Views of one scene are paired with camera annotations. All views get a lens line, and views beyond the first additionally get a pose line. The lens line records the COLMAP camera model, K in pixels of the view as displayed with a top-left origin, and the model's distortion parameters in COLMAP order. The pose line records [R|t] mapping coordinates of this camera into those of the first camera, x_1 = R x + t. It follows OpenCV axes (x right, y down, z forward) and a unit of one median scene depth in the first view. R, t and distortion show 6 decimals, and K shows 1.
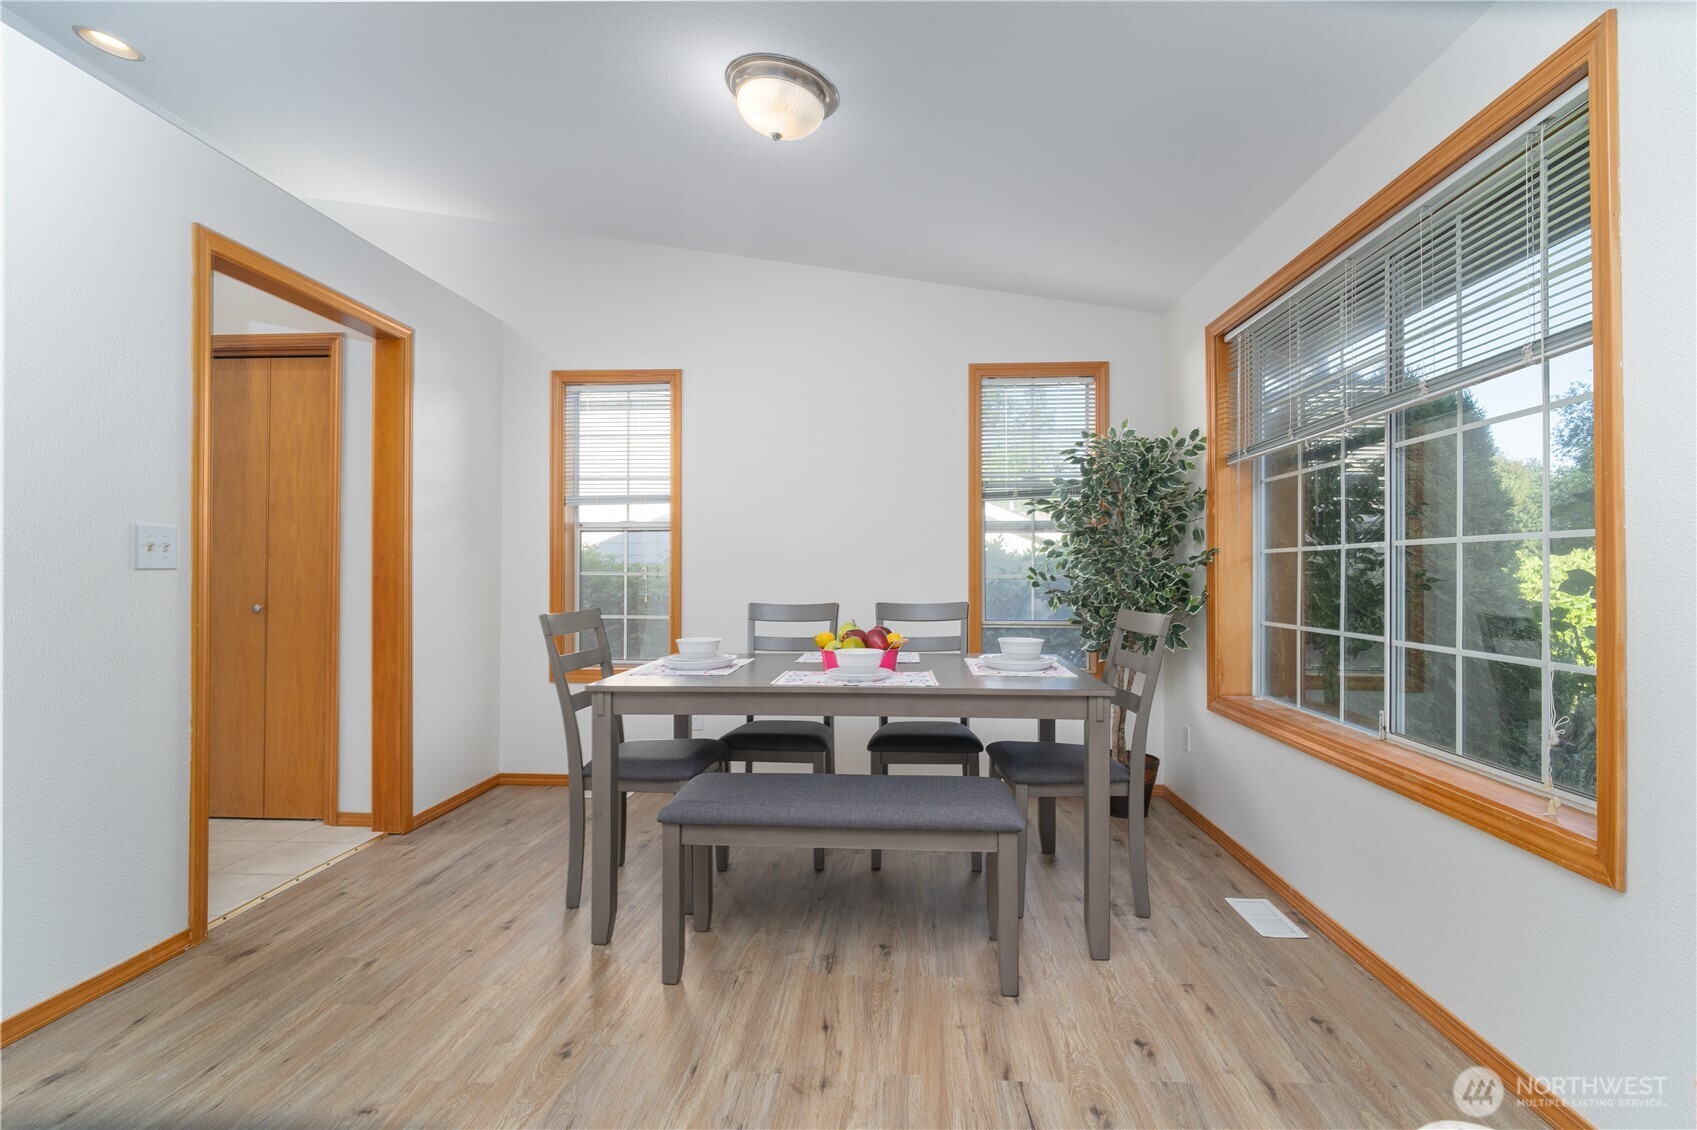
lens RADIAL K [[792.4, 0, 847.2], [0, 792.4, 563.7], [0, 0, 1]] dist [0.009657, -0.013695]
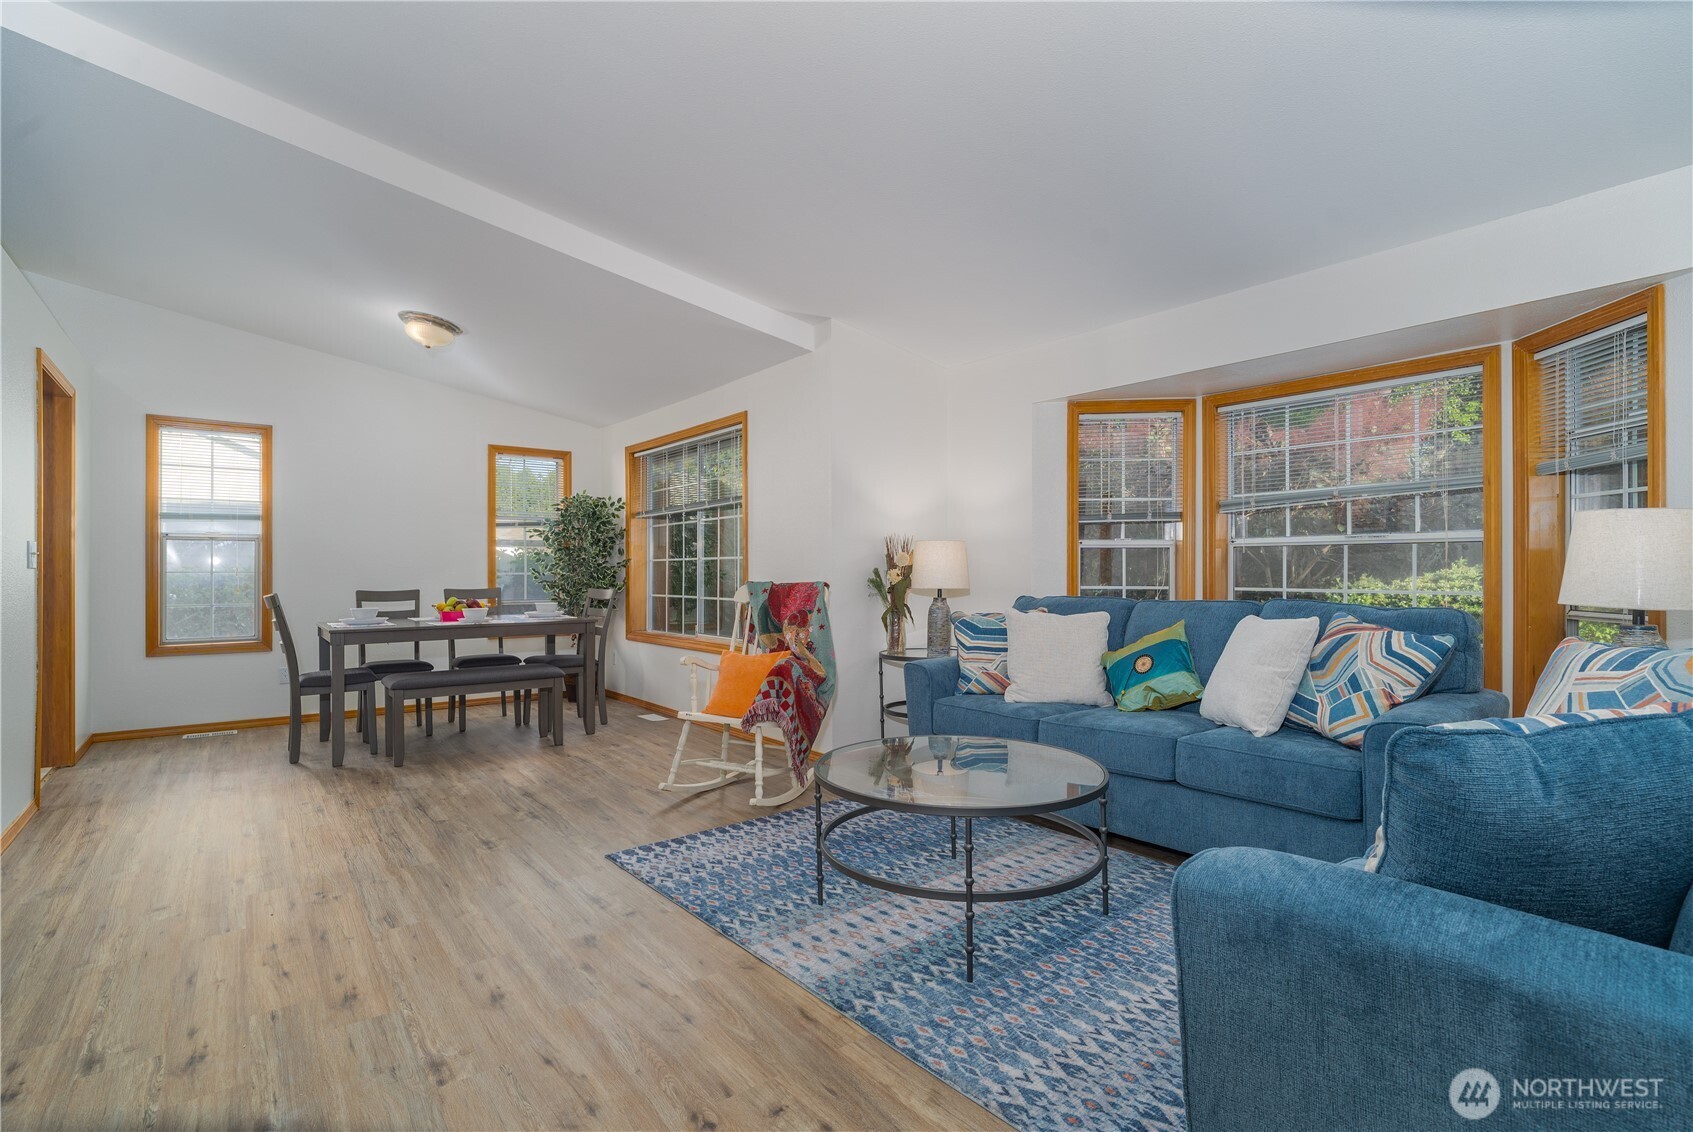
lens RADIAL K [[779.6, 0, 846.5], [0, 779.6, 566.0], [0, 0, 1]] dist [-0.002645, -0.000256]
pose [[0.733989, -0.000201, 0.679161, -0.457461], [-0.003579, 0.999985, 0.004164, -0.010437], [-0.679152, -0.005487, 0.733977, -0.794047]]
